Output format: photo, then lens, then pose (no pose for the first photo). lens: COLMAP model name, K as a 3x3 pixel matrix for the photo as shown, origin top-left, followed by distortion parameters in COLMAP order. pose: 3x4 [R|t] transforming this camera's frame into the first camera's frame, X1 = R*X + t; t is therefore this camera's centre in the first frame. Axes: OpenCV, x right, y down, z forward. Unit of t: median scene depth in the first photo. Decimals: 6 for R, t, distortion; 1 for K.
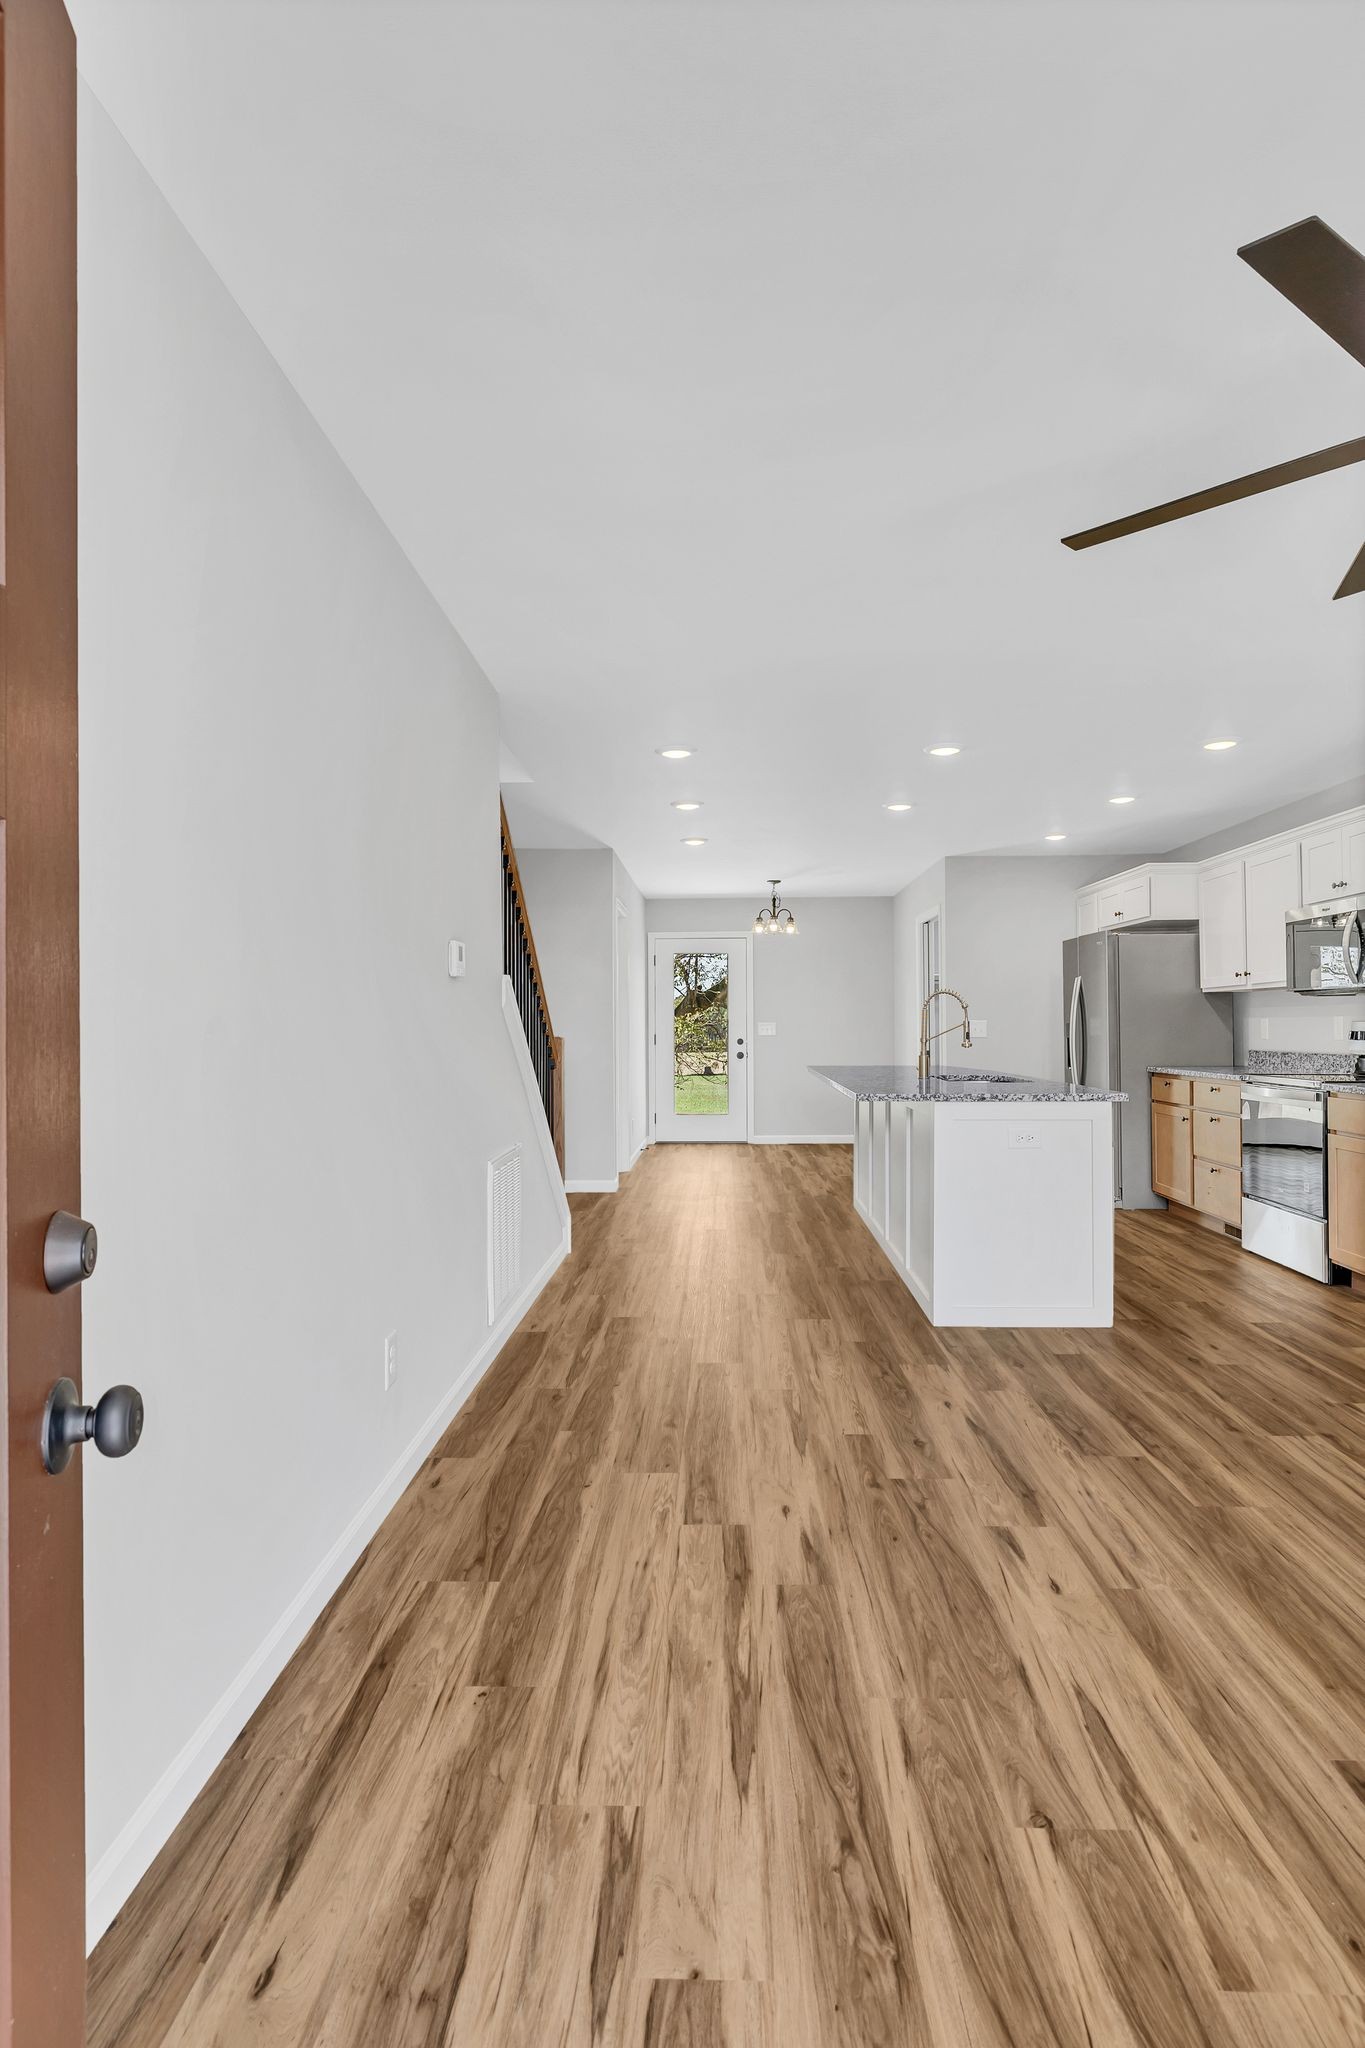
lens RADIAL K [[1079.1, 0, 684.2], [0, 1079.1, 1011.9], [0, 0, 1]] dist [0.000114, -0.000082]
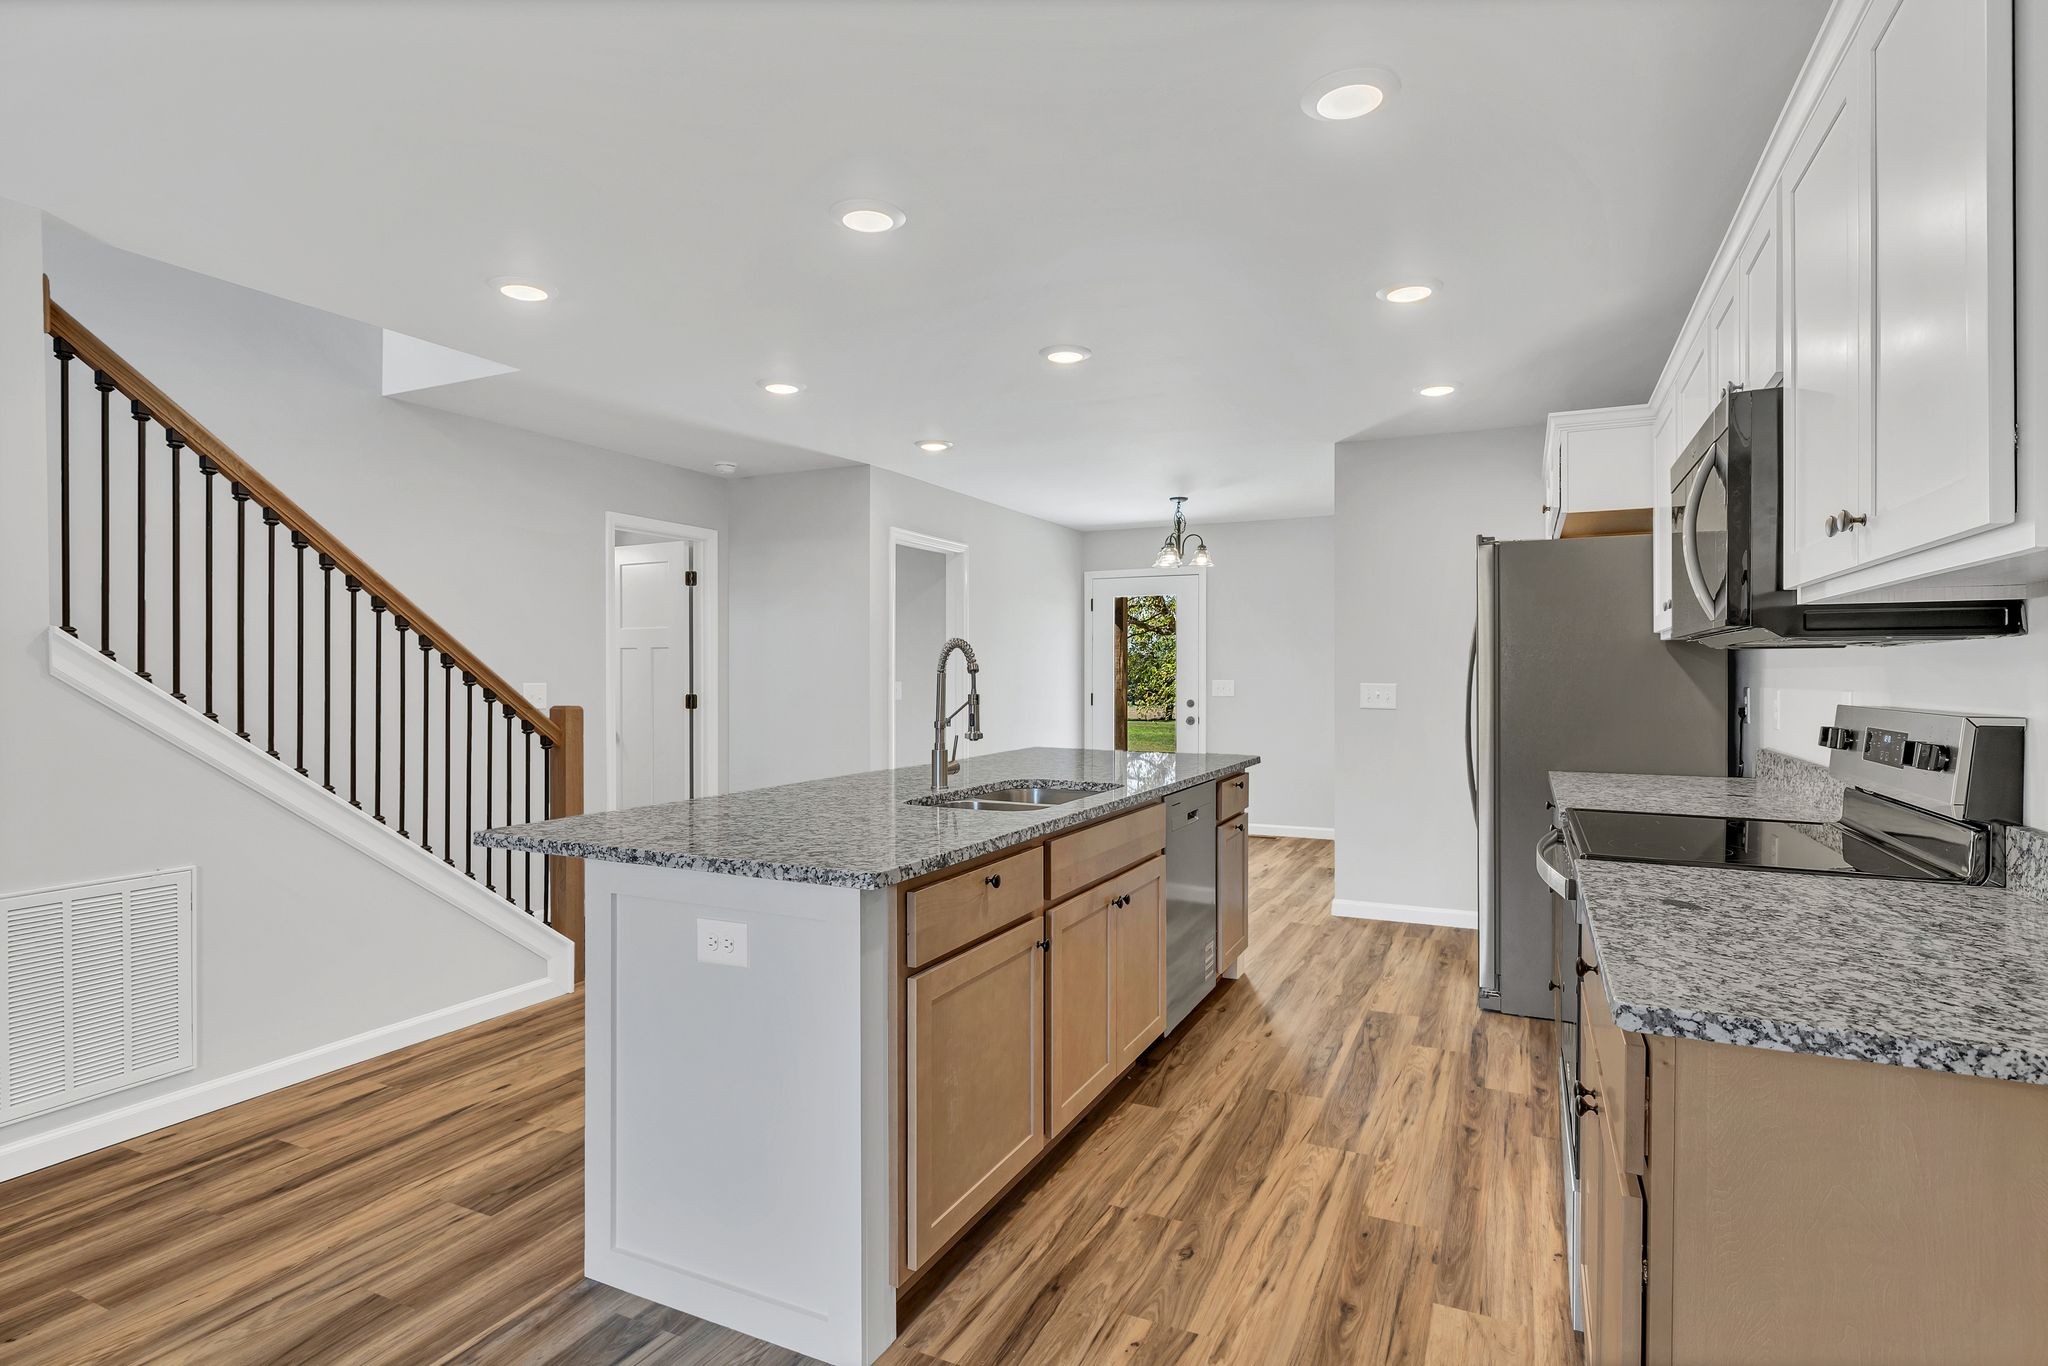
lens RADIAL K [[1028.5, 0, 1024.0], [0, 1028.5, 683.0], [0, 0, 1]] dist [0.003513, 0.000970]
pose [[0.916321, 0.008457, -0.400356, 0.924518], [0.000372, 0.999759, 0.021971, -0.017949], [0.400445, -0.020282, 0.916096, 0.924065]]
